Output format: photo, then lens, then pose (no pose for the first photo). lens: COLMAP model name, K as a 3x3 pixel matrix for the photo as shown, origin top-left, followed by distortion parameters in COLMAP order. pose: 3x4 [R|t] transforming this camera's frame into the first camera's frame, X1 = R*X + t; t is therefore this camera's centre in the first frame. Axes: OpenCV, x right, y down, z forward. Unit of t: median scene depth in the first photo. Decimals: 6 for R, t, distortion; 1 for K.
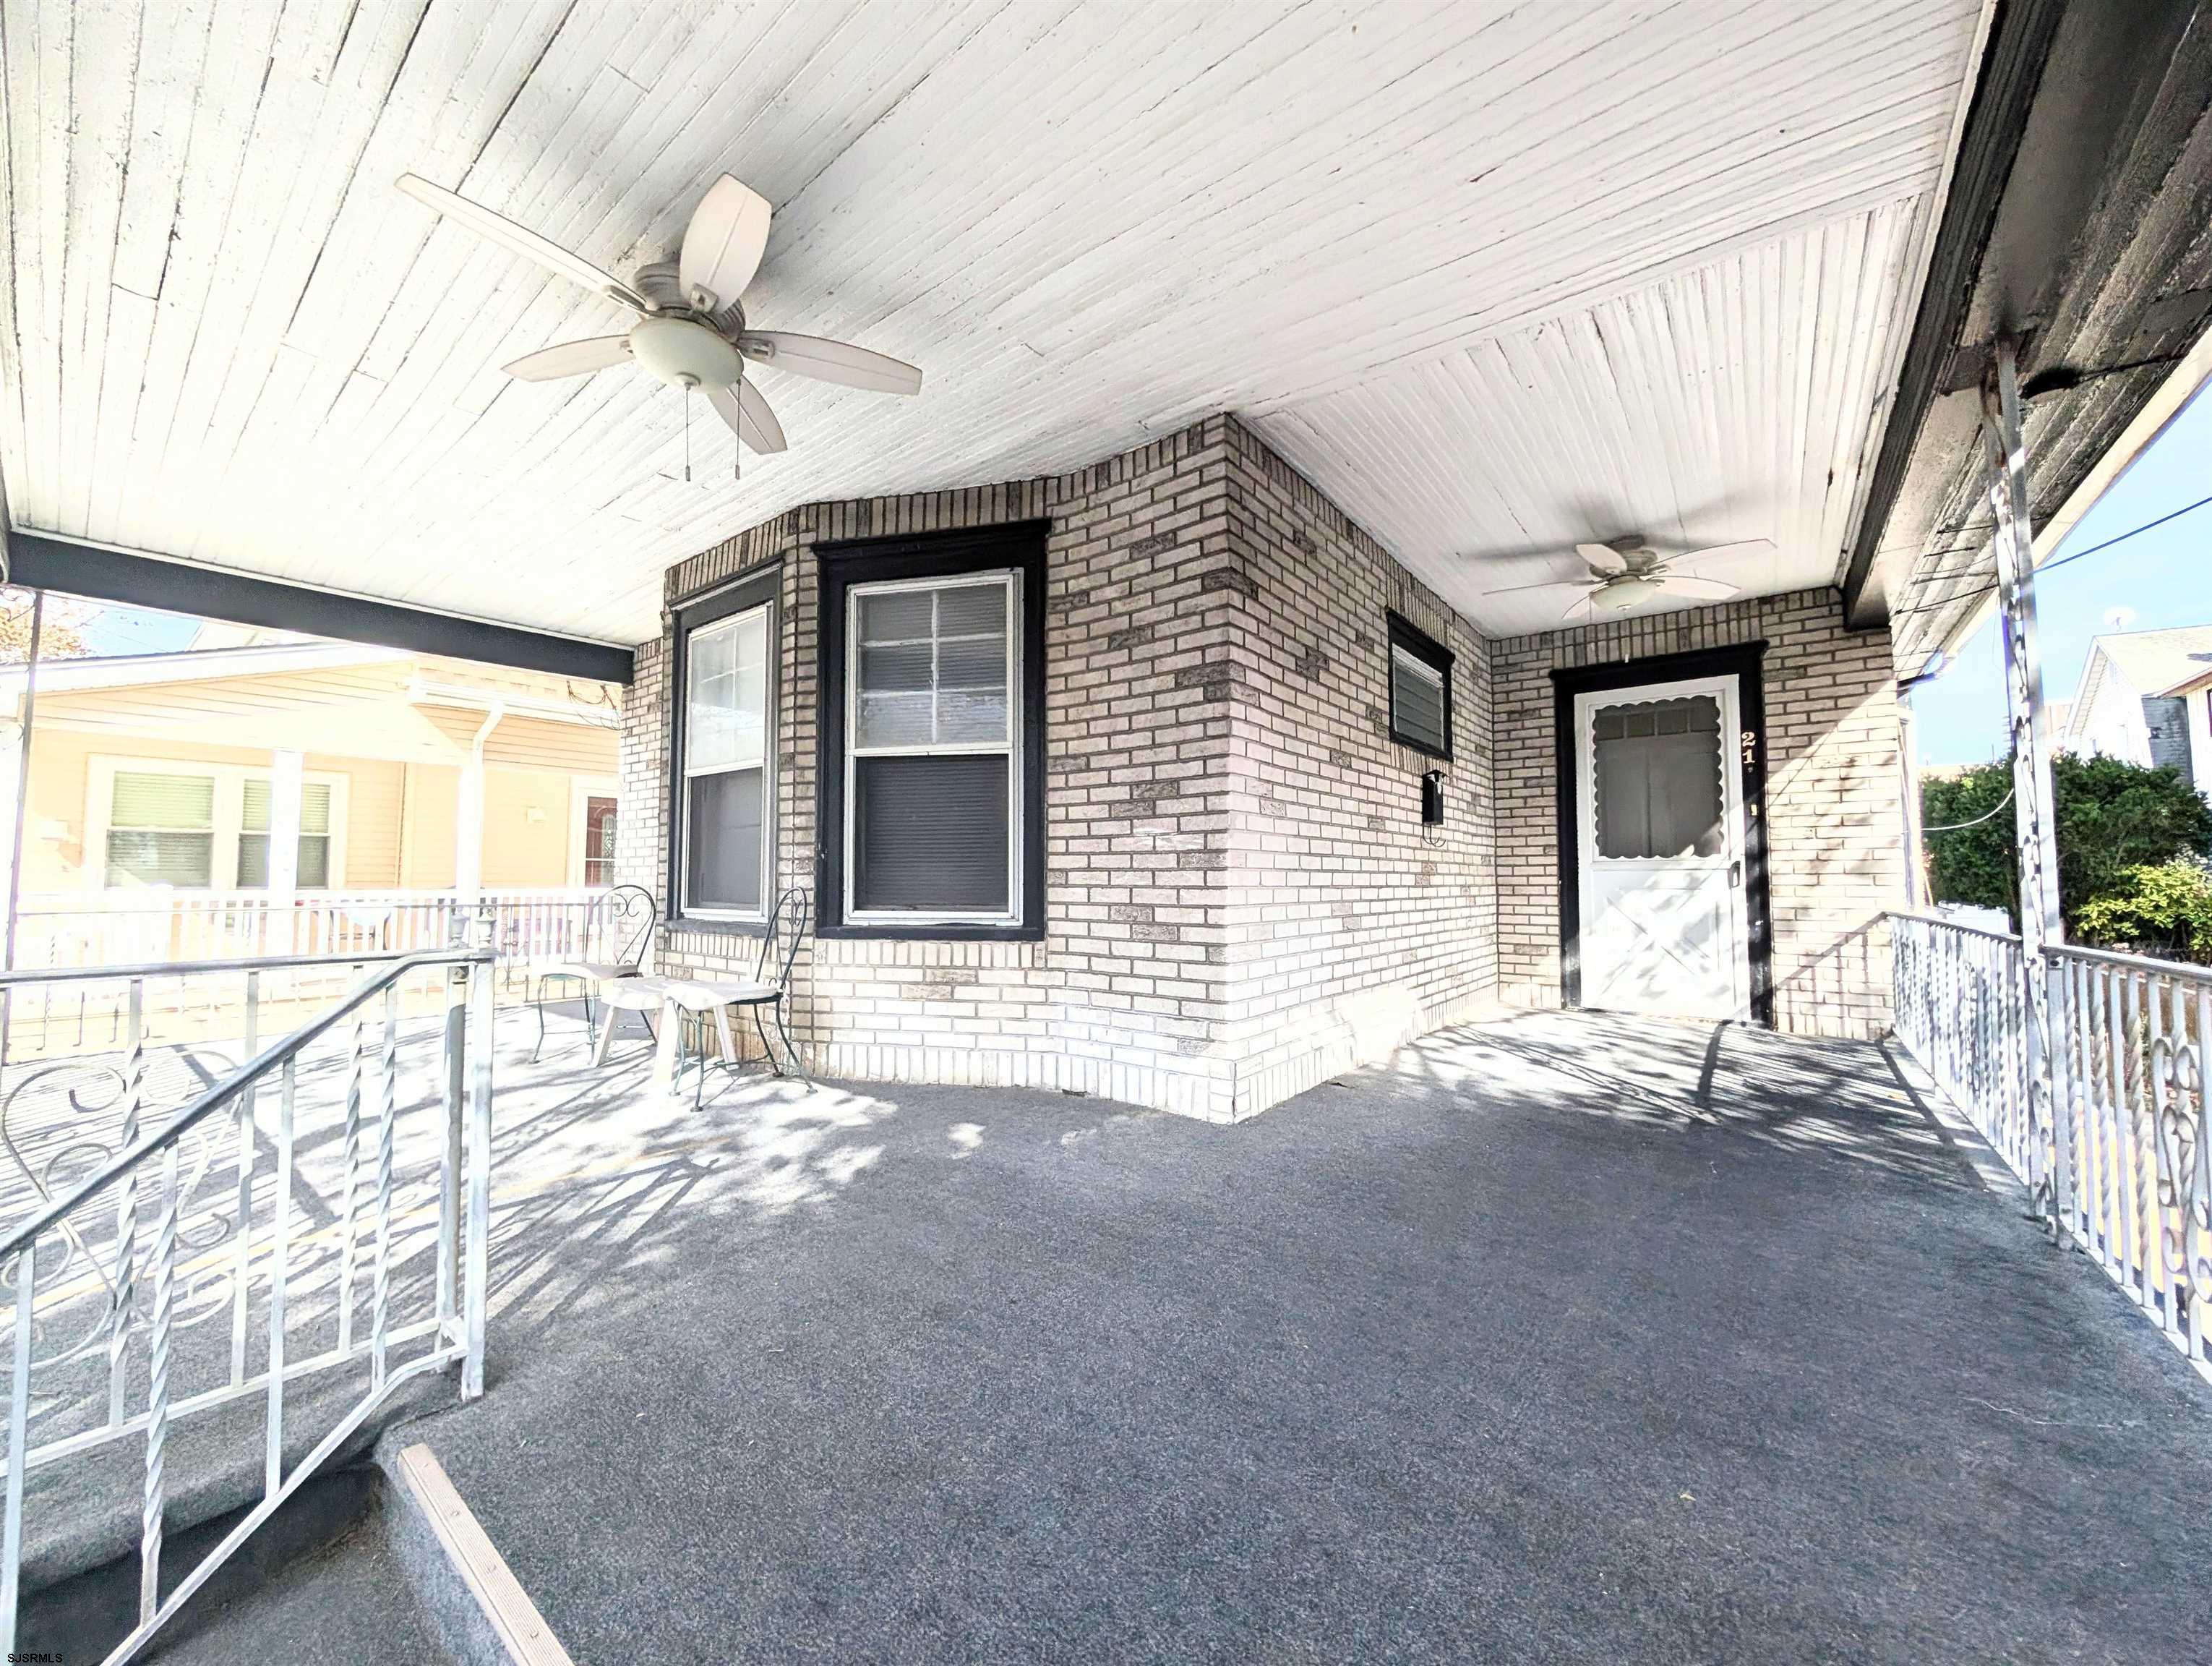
lens RADIAL K [[840.2, 0, 1106.0], [0, 840.2, 833.0], [0, 0, 1]] dist [0.000906, 0.000451]
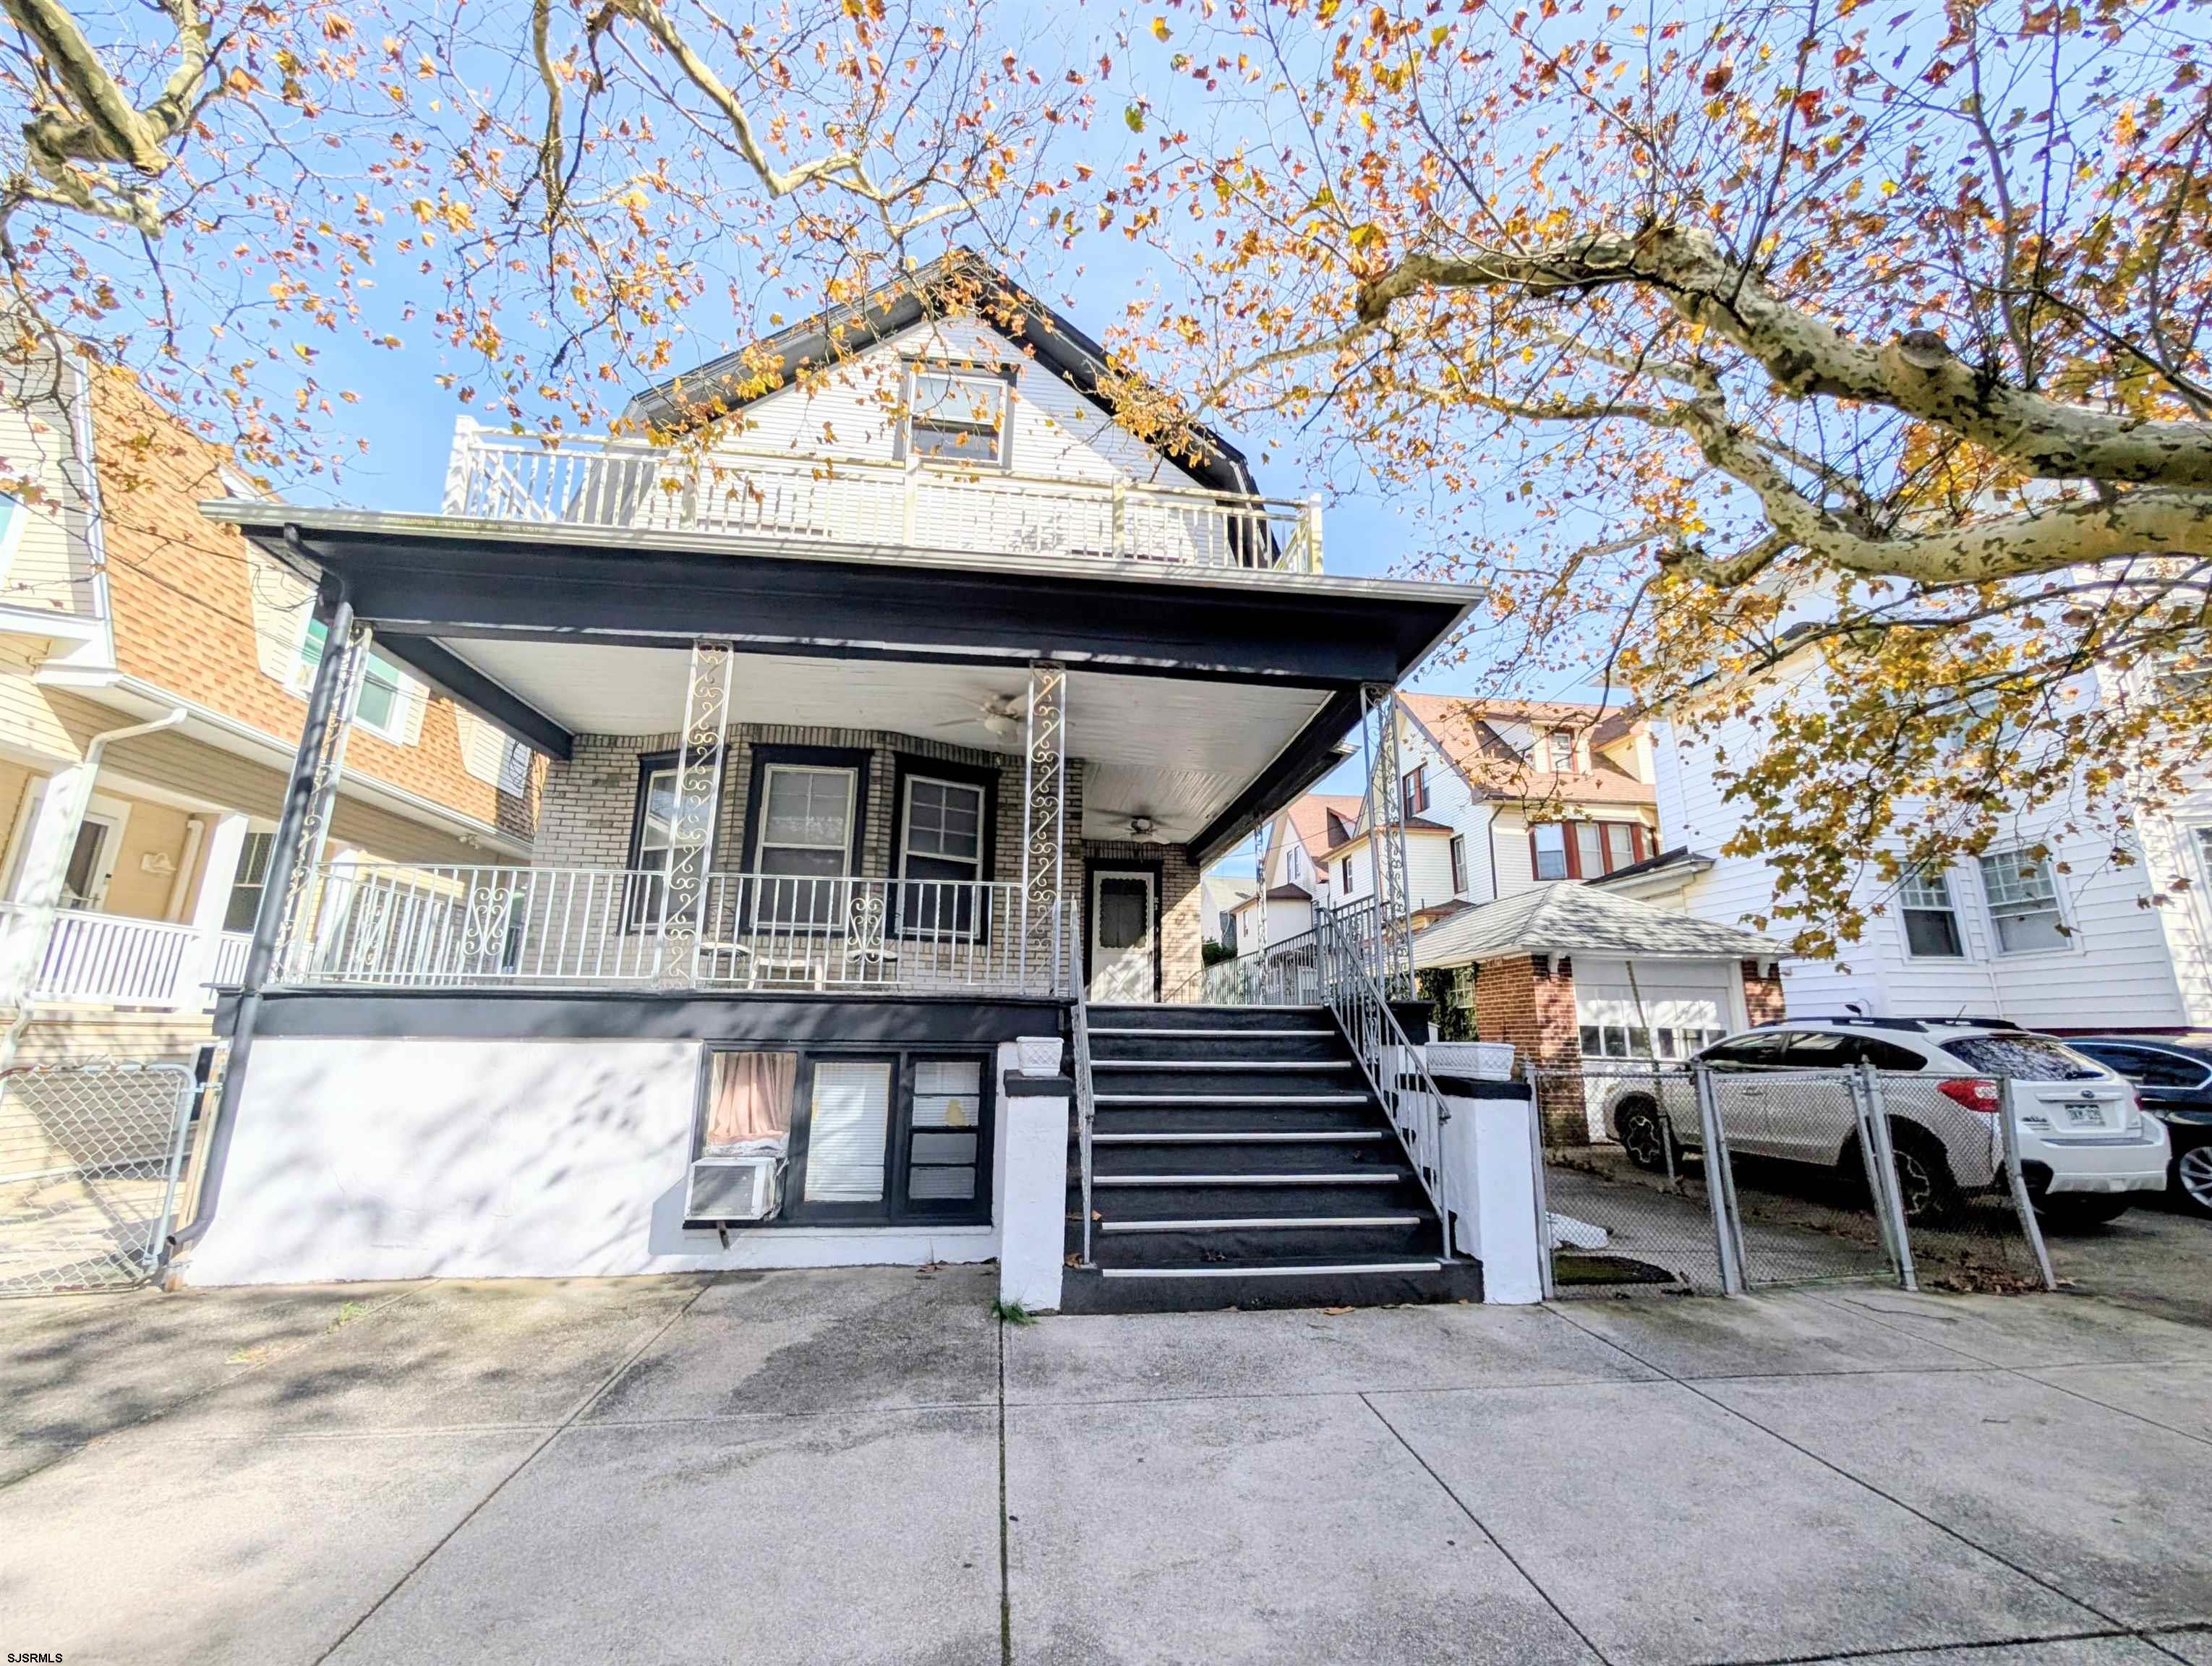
lens RADIAL K [[865.3, 0, 1106.0], [0, 865.3, 833.0], [0, 0, 1]] dist [-0.005855, -0.000048]
pose [[0.707540, 0.171953, 0.685434, -1.283962], [-0.049760, 0.979660, -0.194399, 0.226769], [-0.704919, 0.103438, 0.701704, -0.788317]]
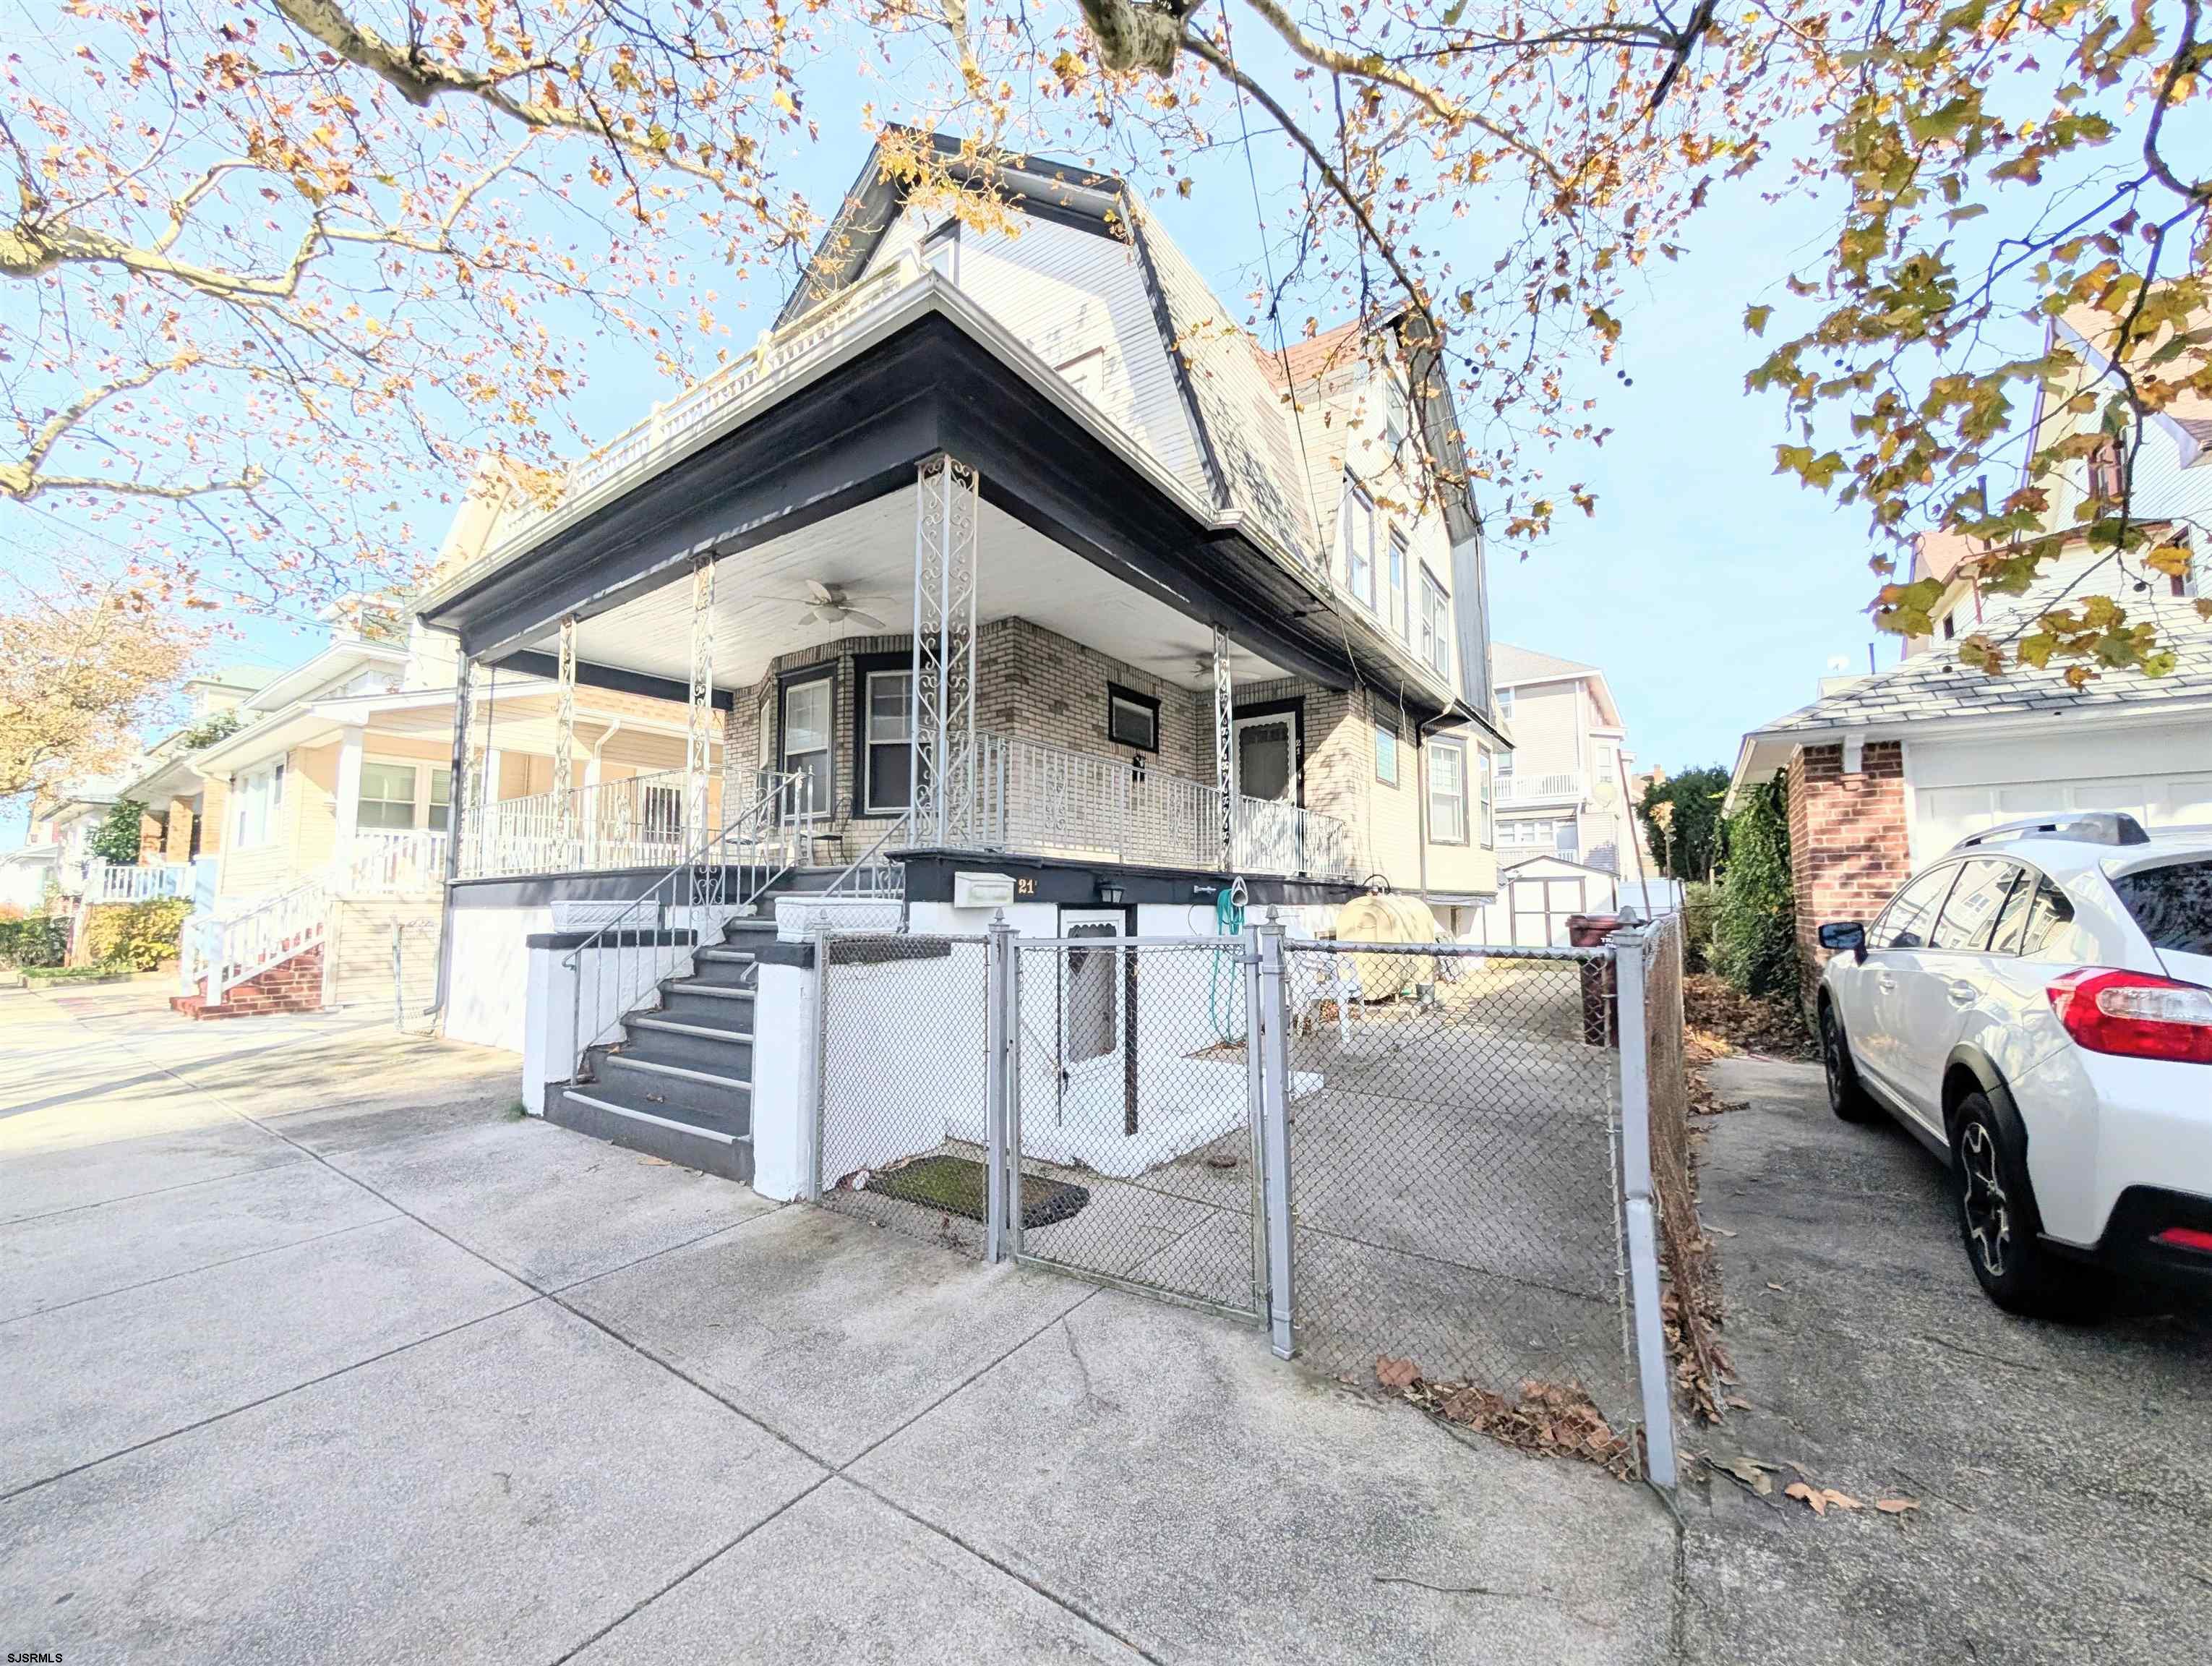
lens RADIAL K [[840.2, 0, 1106.0], [0, 840.2, 833.0], [0, 0, 1]] dist [0.000906, 0.000451]
pose [[0.998347, 0.000243, 0.057470, 0.207637], [0.001432, 0.999575, -0.029106, 0.206253], [-0.057452, 0.029141, 0.997923, -1.254618]]
